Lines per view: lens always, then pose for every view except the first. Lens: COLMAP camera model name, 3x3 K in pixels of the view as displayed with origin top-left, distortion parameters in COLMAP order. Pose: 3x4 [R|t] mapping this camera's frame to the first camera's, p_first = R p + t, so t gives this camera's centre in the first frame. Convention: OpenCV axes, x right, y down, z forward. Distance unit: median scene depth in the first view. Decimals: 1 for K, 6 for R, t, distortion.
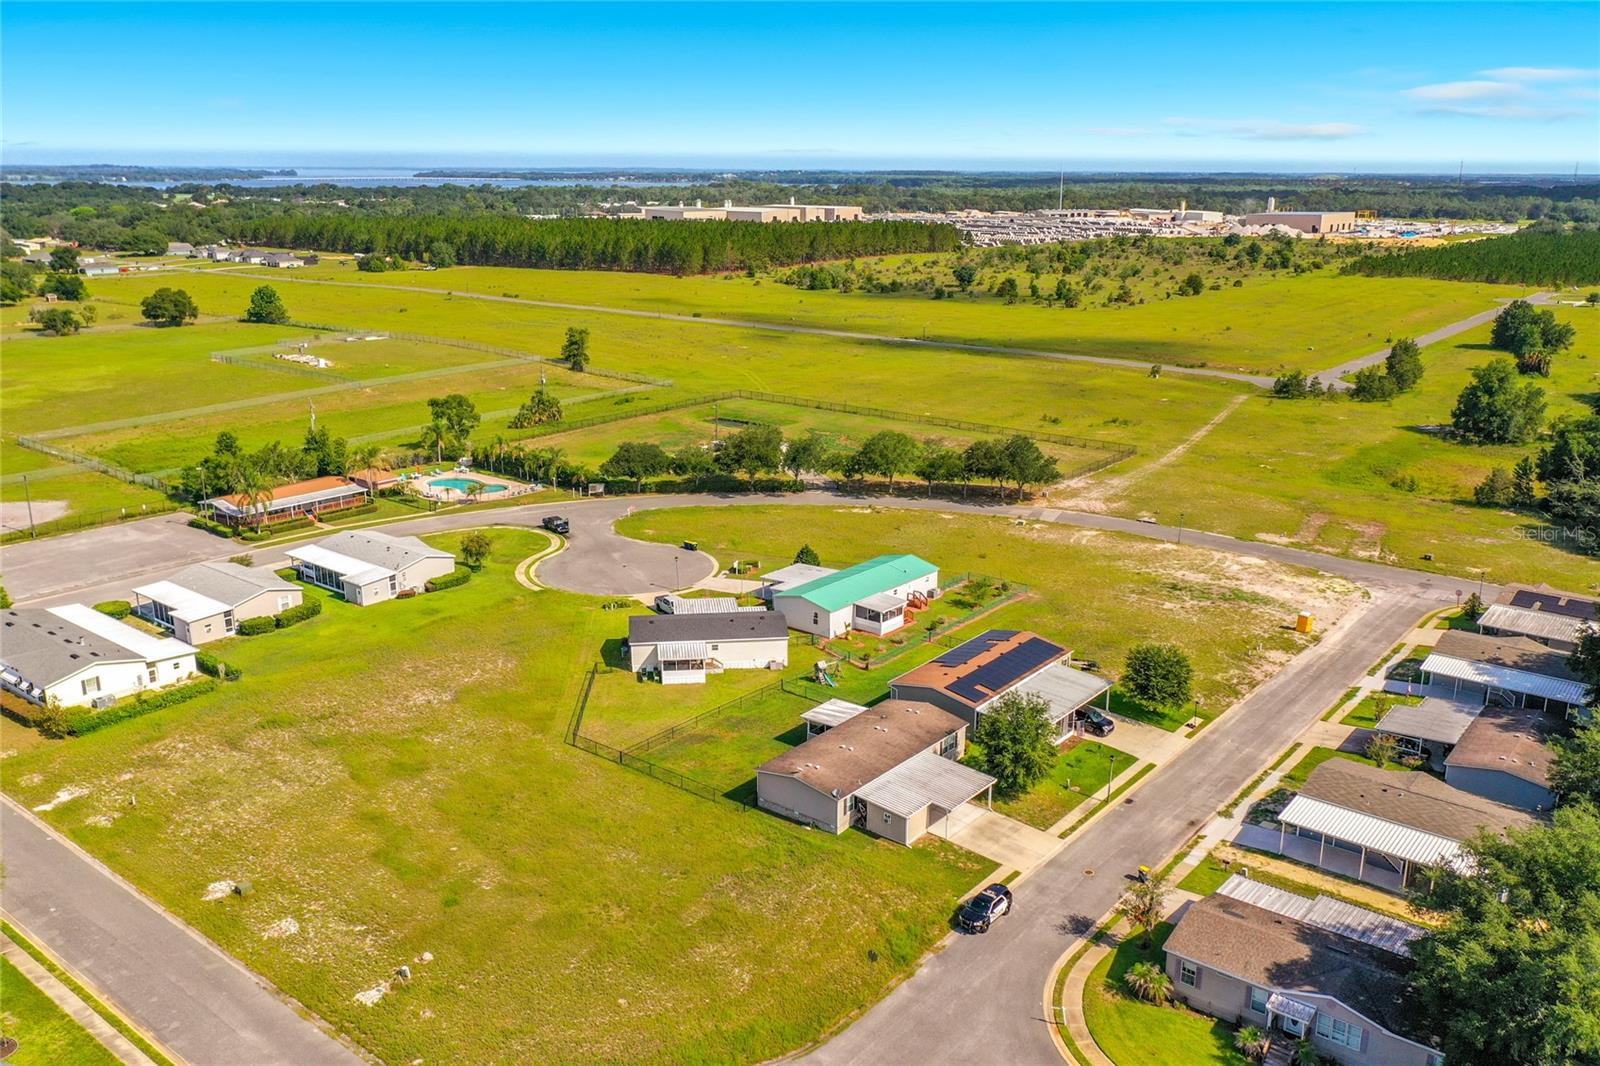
lens RADIAL K [[1288.5, 0, 800.7], [0, 1288.5, 608.7], [0, 0, 1]] dist [0.005960, -0.005962]
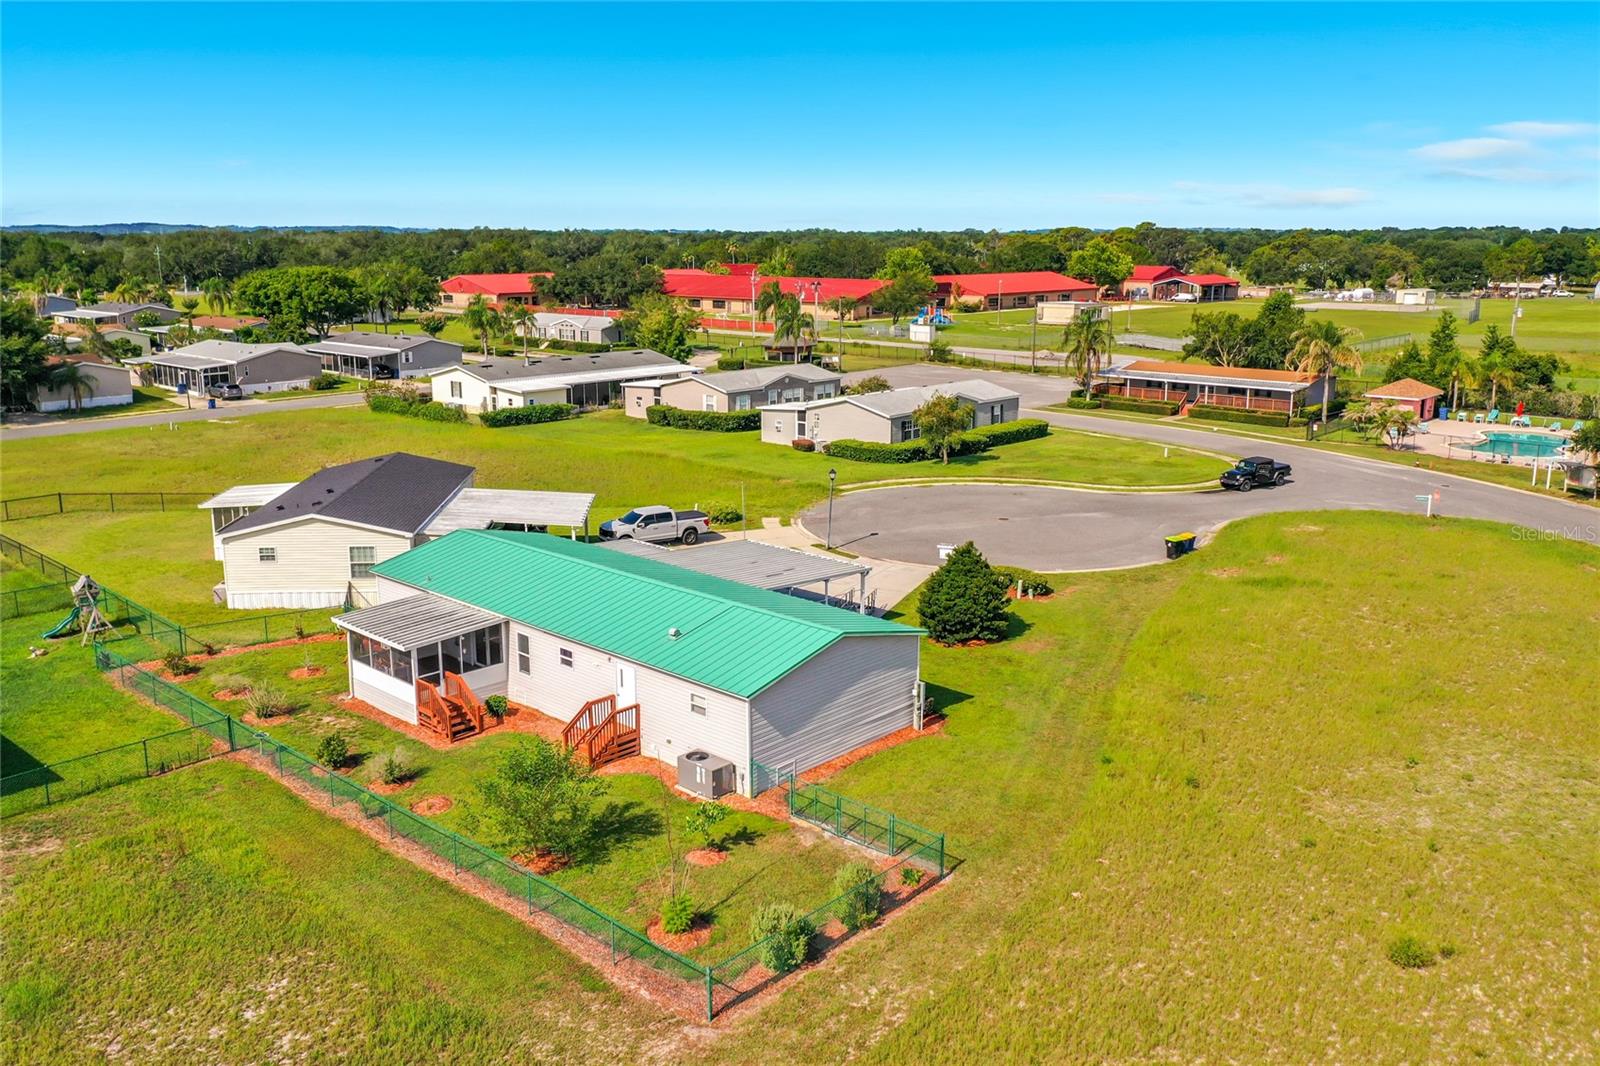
lens RADIAL K [[1274.6, 0, 797.4], [0, 1274.6, 623.3], [0, 0, 1]] dist [-0.012825, -0.006038]
pose [[-0.056666, 0.286233, -0.956483, 0.276906], [-0.323225, 0.901168, 0.288828, -0.096280], [0.944624, 0.325526, 0.041452, 0.846358]]
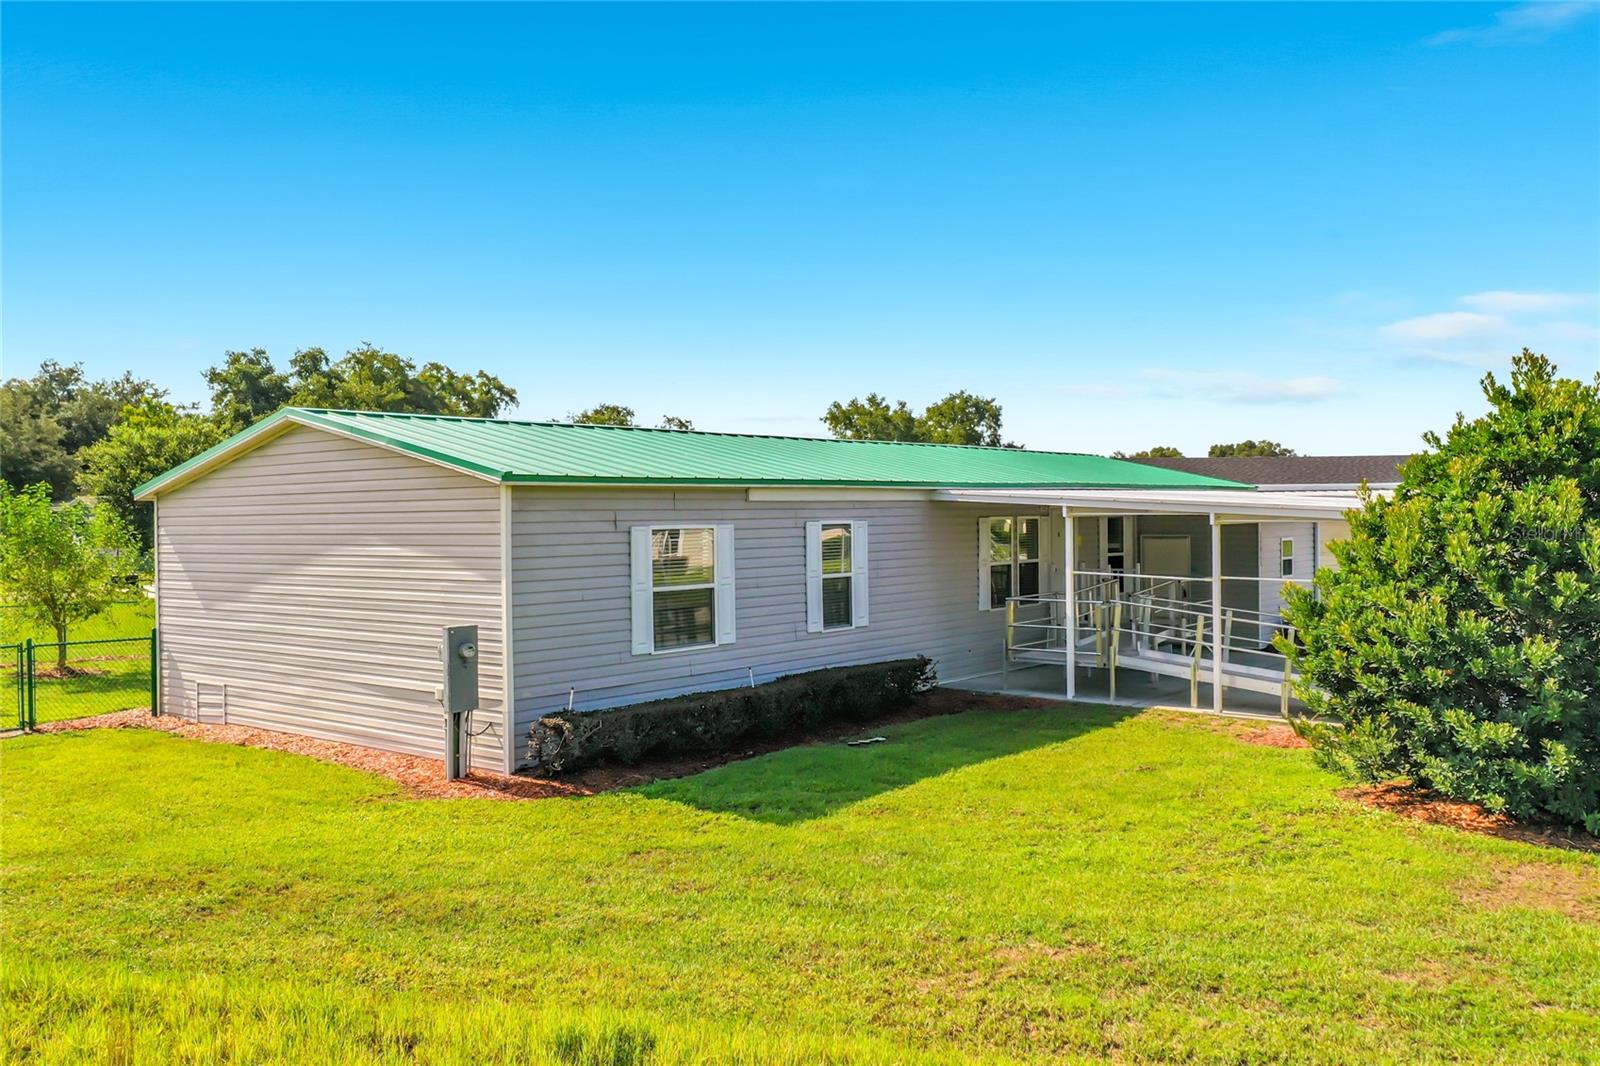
lens RADIAL K [[1328.8, 0, 814.7], [0, 1328.8, 531.4], [0, 0, 1]] dist [0.015183, 0.004292]
pose [[-0.999965, 0.006756, -0.004966, 0.038938], [0.004733, 0.943697, 0.330777, -0.058088], [0.006921, 0.330742, -0.943696, 0.951503]]
